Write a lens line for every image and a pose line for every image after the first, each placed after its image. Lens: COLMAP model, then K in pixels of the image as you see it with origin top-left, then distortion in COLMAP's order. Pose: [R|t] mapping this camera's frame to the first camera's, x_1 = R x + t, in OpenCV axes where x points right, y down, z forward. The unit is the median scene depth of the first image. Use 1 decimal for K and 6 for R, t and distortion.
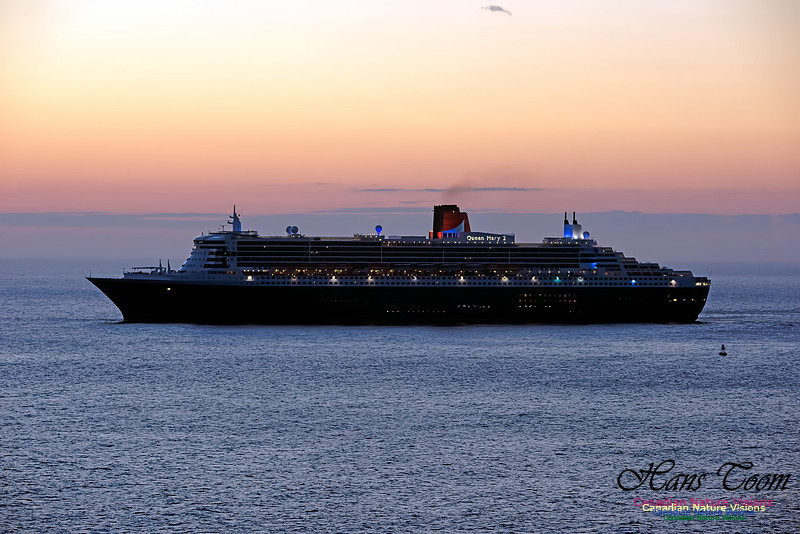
lens RADIAL K [[4006.3, 0, 400.0], [0, 4006.3, 267.0], [0, 0, 1]] dist [1.114316, 10.104260]
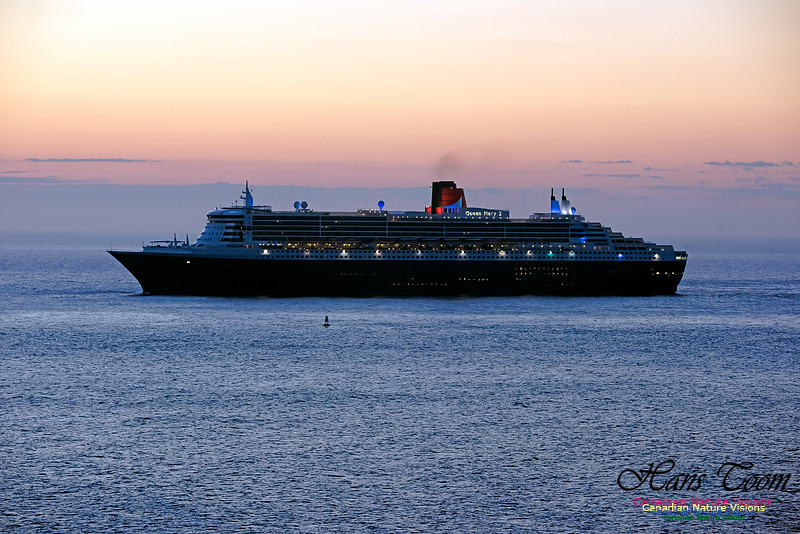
lens RADIAL K [[4006.3, 0, 400.0], [0, 4006.3, 267.0], [0, 0, 1]] dist [1.114316, 10.104260]
pose [[0.992884, 0.001139, 0.119078, -0.123492], [-0.002007, 0.999972, 0.007164, -0.000755], [-0.119067, -0.007352, 0.992859, -0.025657]]
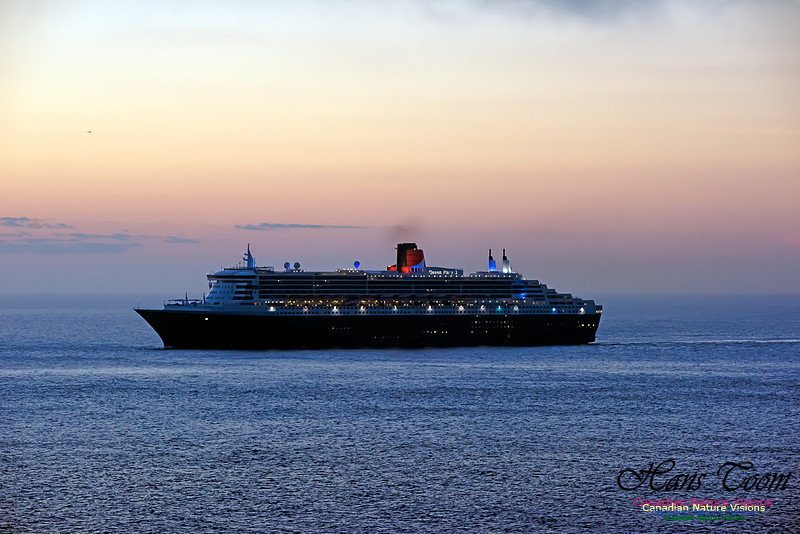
lens RADIAL K [[4006.3, 0, 400.0], [0, 4006.3, 267.0], [0, 0, 1]] dist [1.114316, 10.104260]
pose [[0.938977, -0.001776, 0.343975, -0.383902], [0.002703, 0.999994, -0.002217, -0.006241], [-0.343969, 0.003012, 0.938976, -0.068398]]
